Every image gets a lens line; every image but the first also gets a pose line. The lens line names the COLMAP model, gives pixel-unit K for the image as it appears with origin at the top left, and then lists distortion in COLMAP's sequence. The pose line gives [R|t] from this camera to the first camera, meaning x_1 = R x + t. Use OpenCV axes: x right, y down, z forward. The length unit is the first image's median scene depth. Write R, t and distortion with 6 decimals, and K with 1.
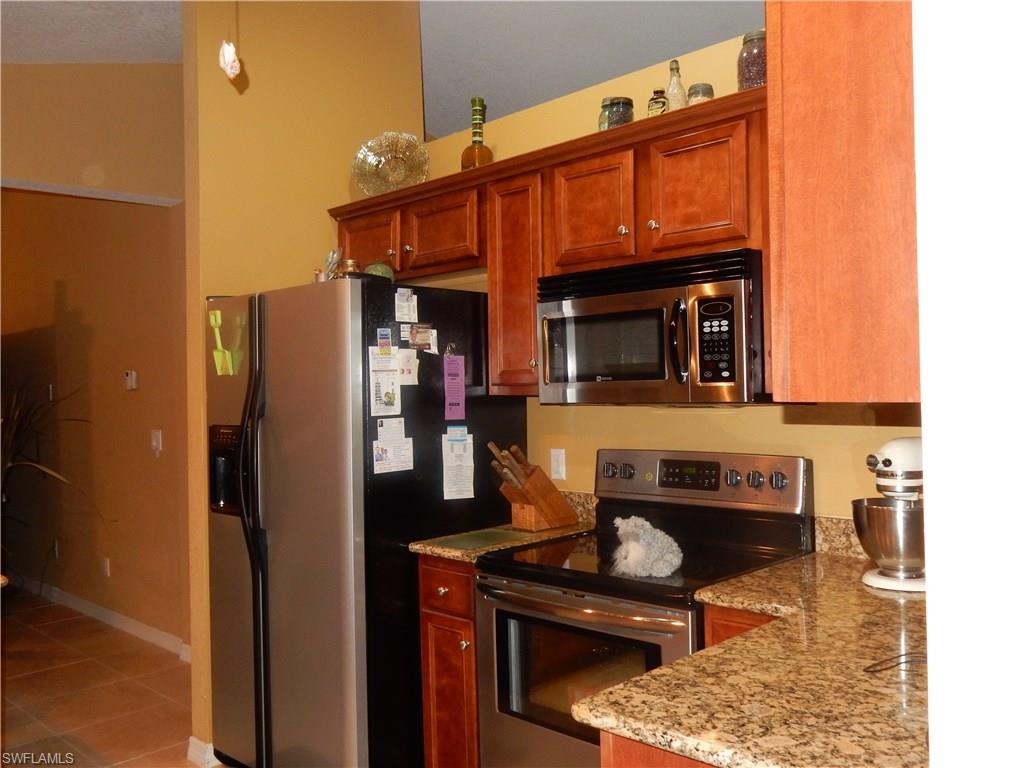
lens RADIAL K [[896.9, 0, 511.4], [0, 896.9, 382.9], [0, 0, 1]] dist [0.017791, -0.022873]
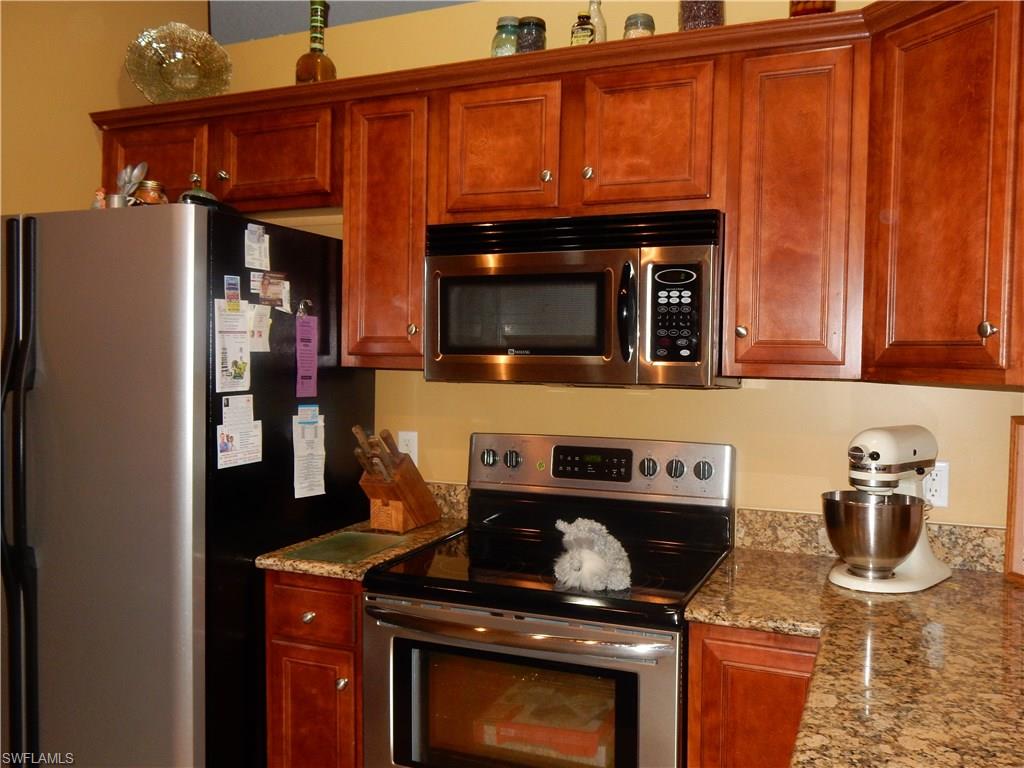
lens RADIAL K [[896.9, 0, 512.9], [0, 896.9, 383.7], [0, 0, 1]] dist [0.017791, -0.022873]
pose [[0.929161, 0.018020, 0.369237, -0.203590], [-0.032038, 0.998979, 0.031867, -0.001831], [-0.368285, -0.041439, 0.928789, 0.214985]]
